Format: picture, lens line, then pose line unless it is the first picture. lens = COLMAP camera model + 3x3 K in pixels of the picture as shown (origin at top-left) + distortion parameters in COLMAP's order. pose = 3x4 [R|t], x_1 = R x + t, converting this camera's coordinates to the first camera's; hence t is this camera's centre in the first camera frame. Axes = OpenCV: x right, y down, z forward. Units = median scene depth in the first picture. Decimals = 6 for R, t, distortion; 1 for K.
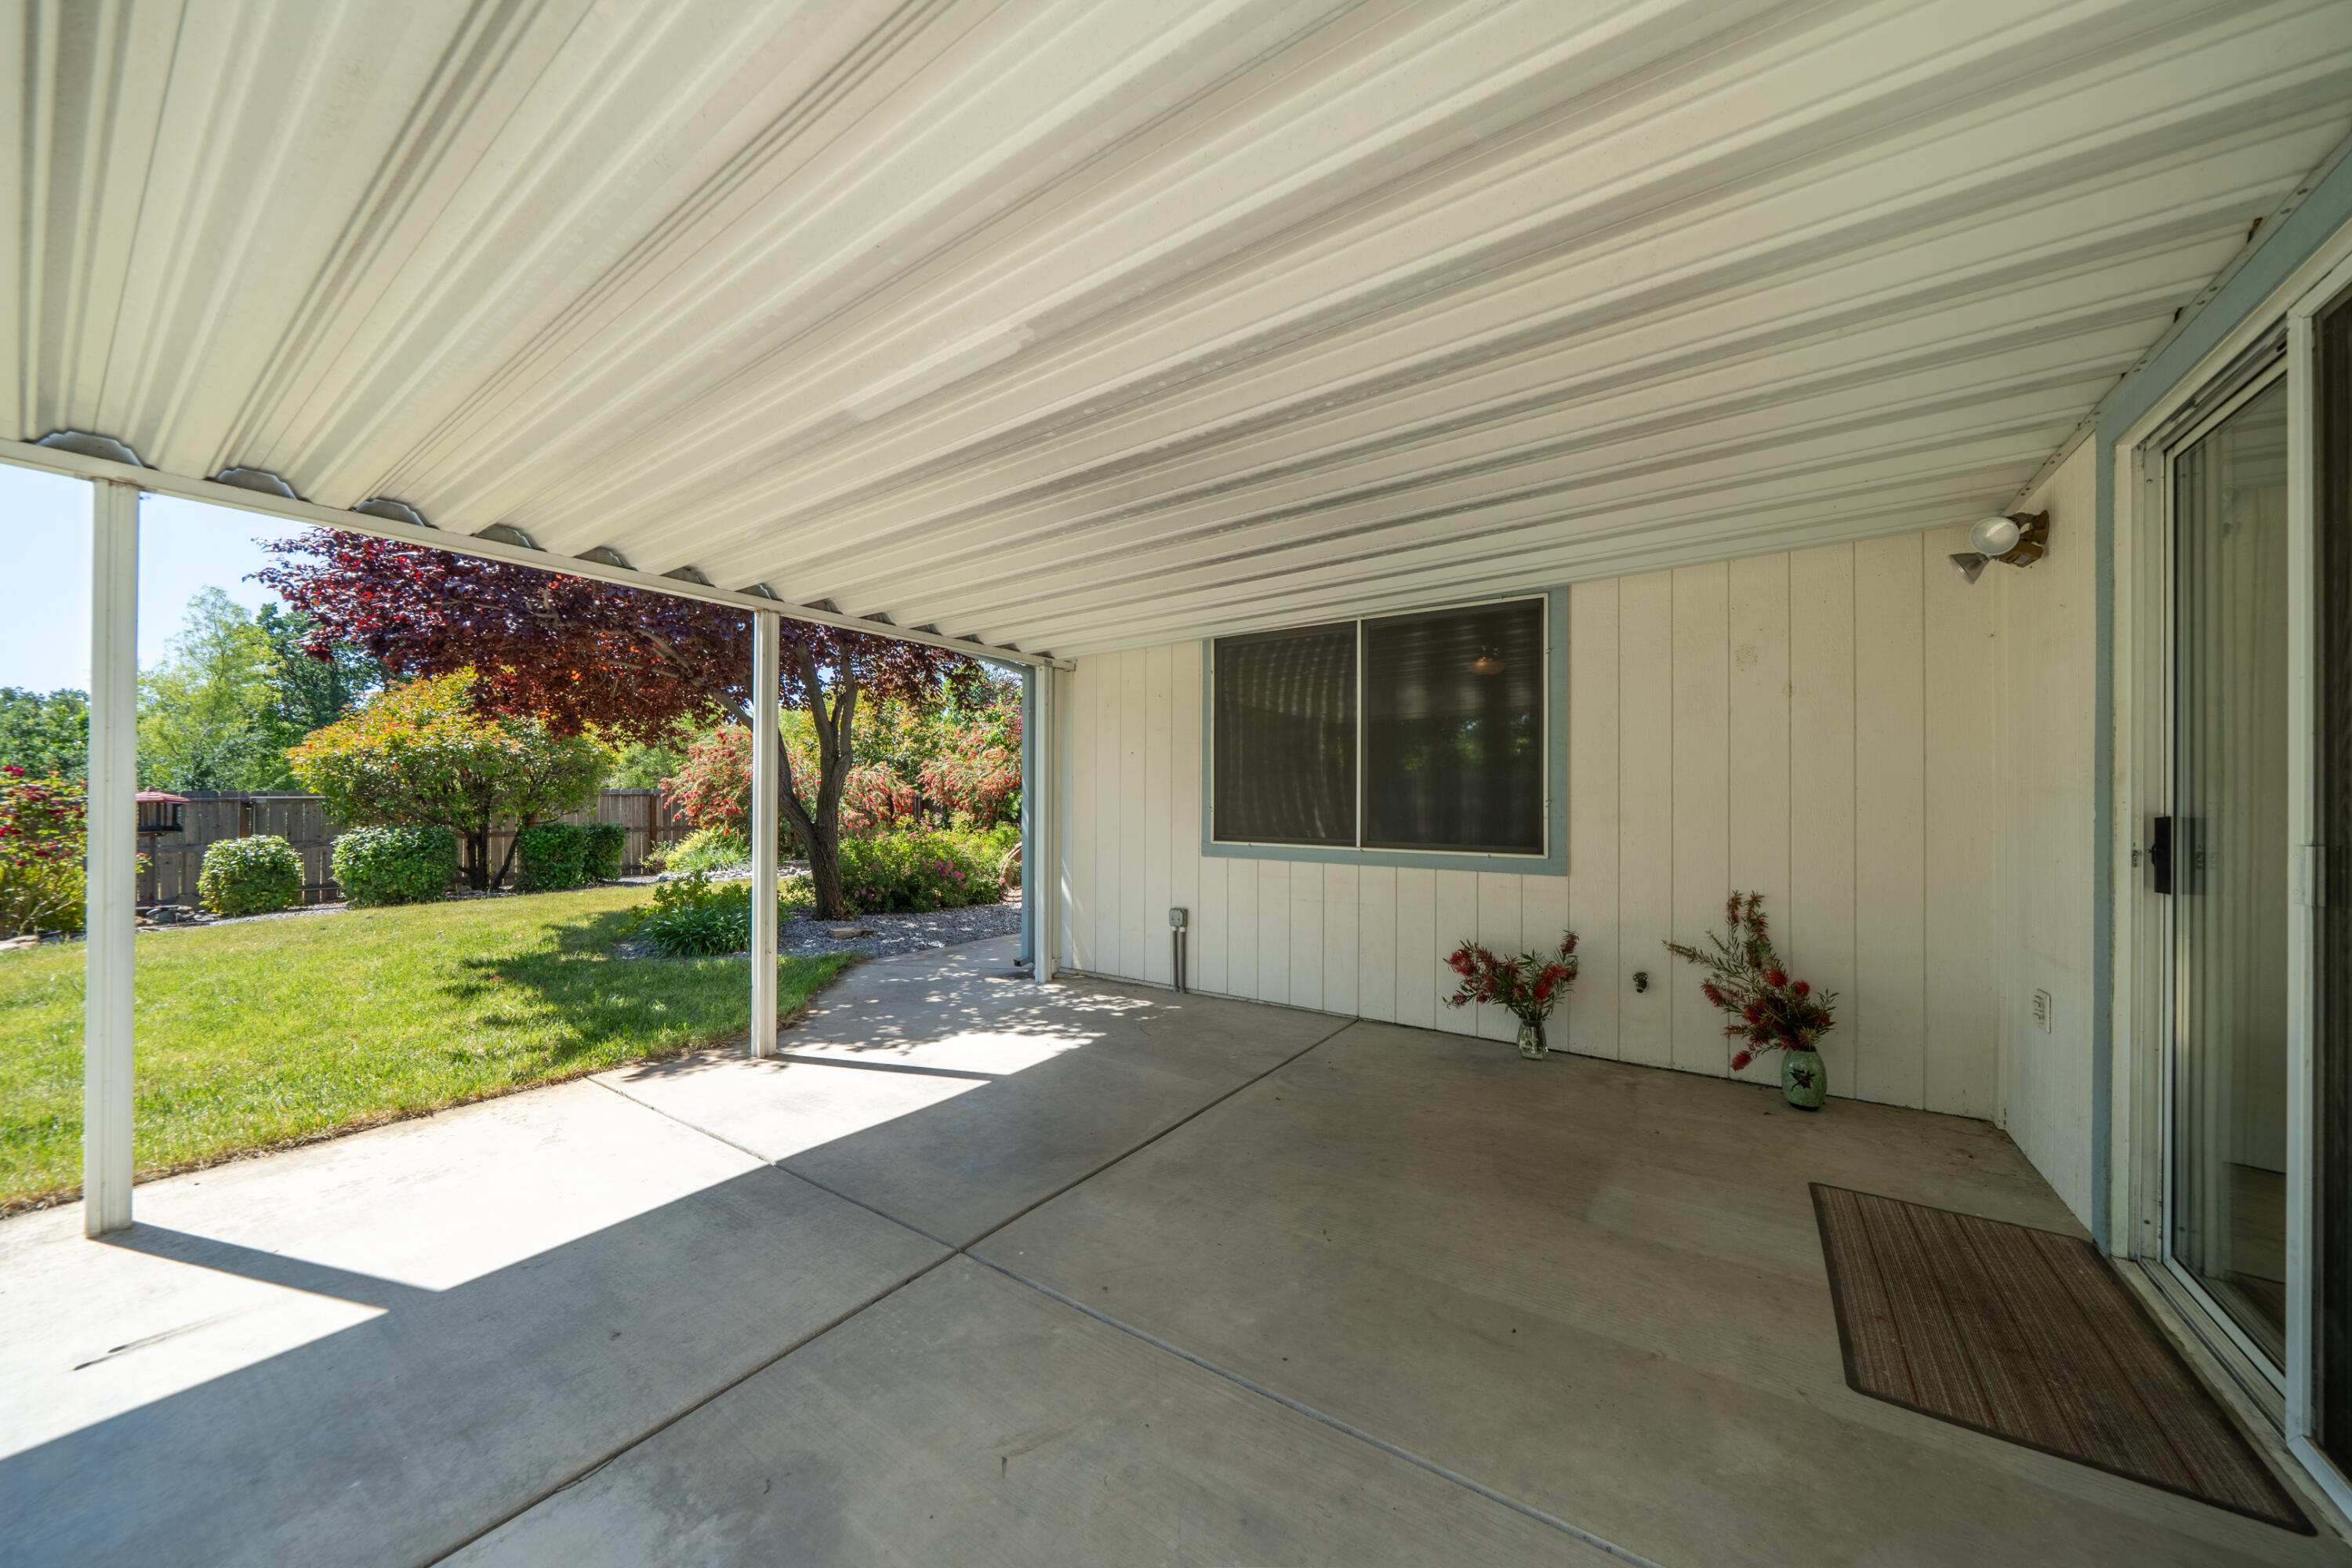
lens RADIAL K [[810.8, 0, 1176.7], [0, 810.8, 784.6], [0, 0, 1]] dist [0.000002, -0.000008]
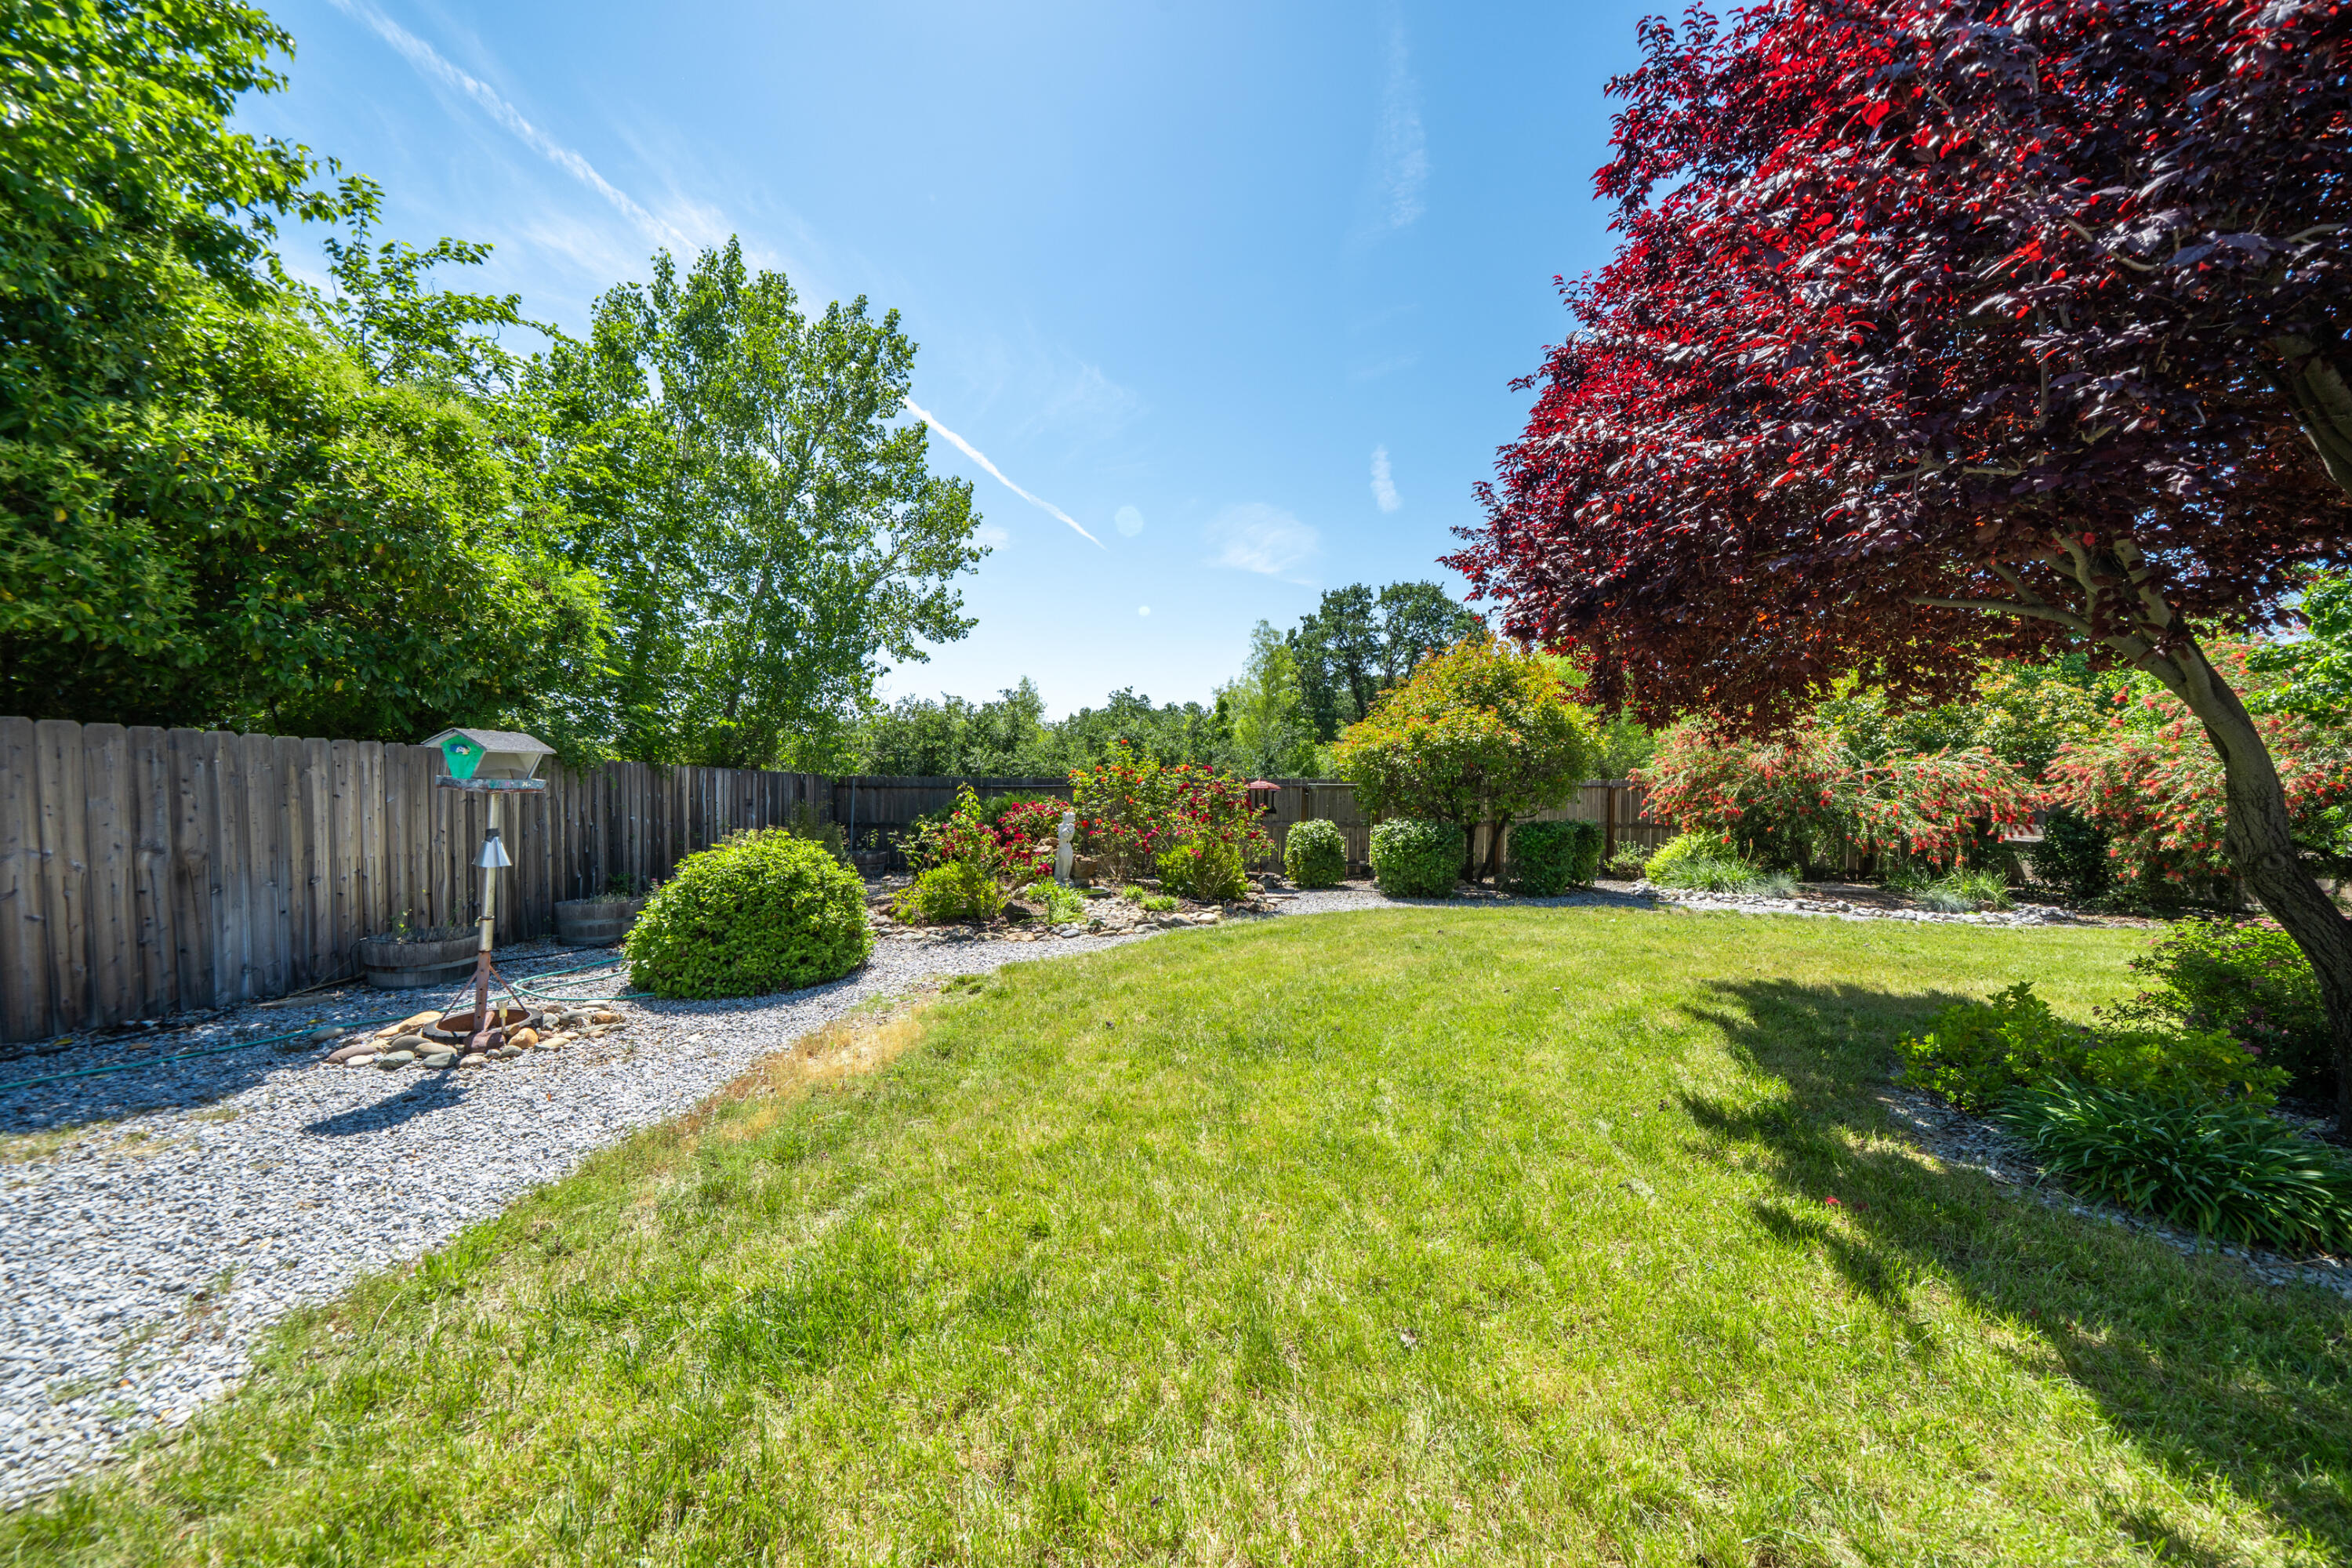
lens RADIAL K [[810.8, 0, 1178.0], [0, 810.8, 784.9], [0, 0, 1]] dist [0.000002, -0.000008]
pose [[0.588261, 0.029365, -0.808138, -0.307271], [-0.003383, 0.999421, 0.033853, -0.024857], [0.808664, -0.017181, 0.588019, 0.151483]]
